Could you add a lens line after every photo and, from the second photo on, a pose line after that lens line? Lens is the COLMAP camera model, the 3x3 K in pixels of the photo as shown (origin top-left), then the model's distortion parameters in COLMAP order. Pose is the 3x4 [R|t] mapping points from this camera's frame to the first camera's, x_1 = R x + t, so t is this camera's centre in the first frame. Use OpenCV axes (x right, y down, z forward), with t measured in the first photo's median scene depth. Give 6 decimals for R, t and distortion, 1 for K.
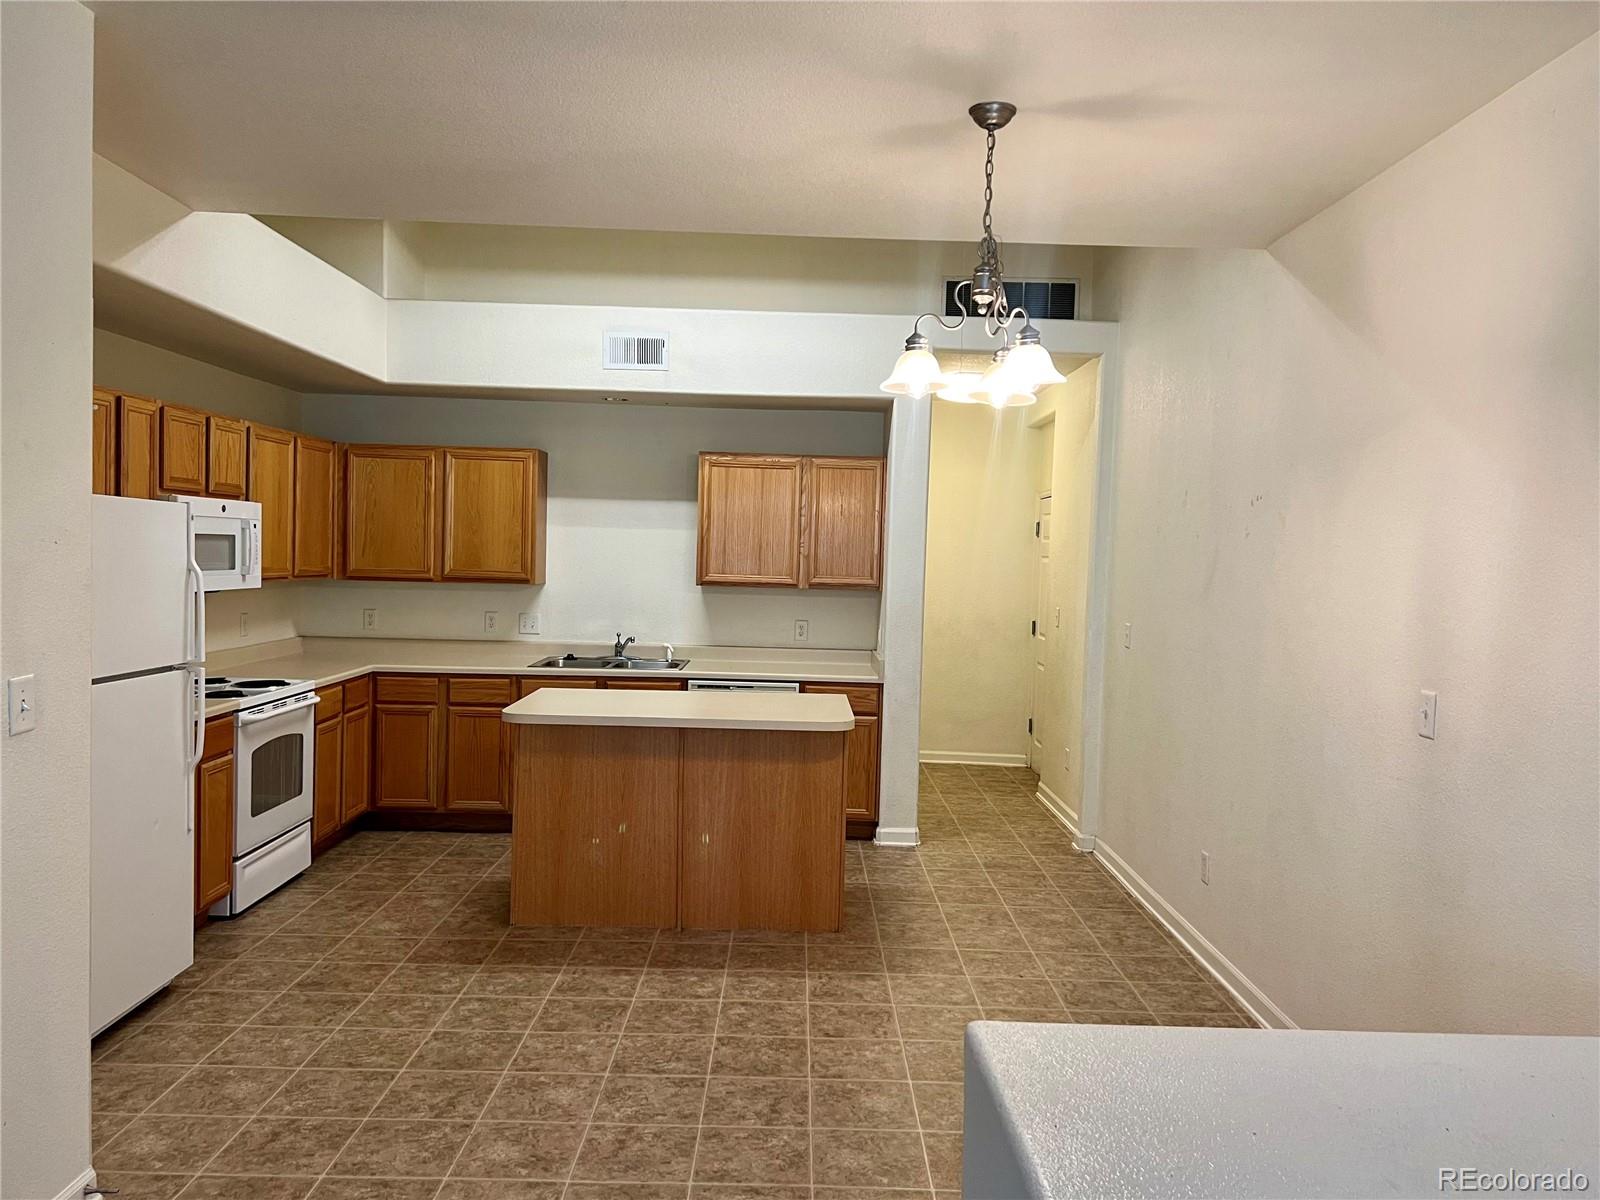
lens RADIAL K [[1213.3, 0, 807.3], [0, 1213.3, 611.3], [0, 0, 1]] dist [0.075644, -0.045986]
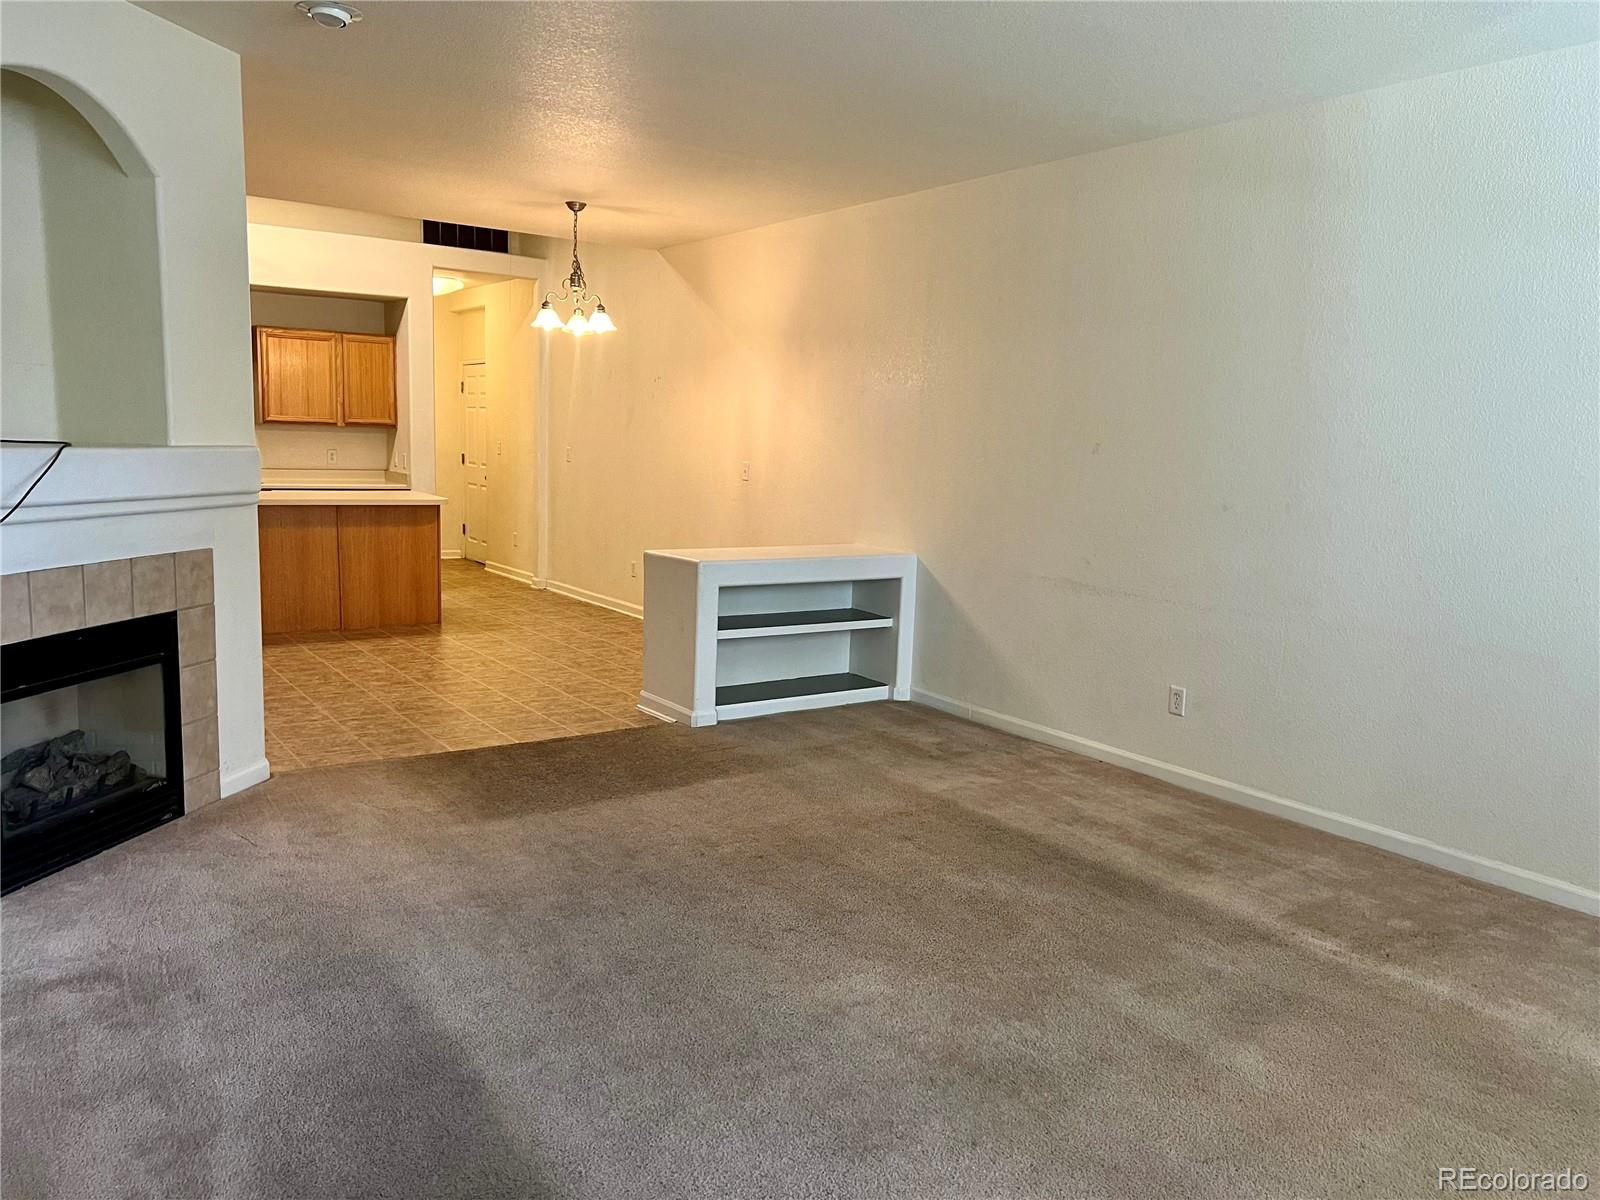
lens RADIAL K [[1213.3, 0, 804.1], [0, 1213.3, 596.4], [0, 0, 1]] dist [0.075644, -0.045986]
pose [[0.834363, -0.075285, 0.546050, -0.357947], [0.017681, 0.993775, 0.109998, 0.031975], [-0.550932, -0.082123, 0.830500, -0.530535]]
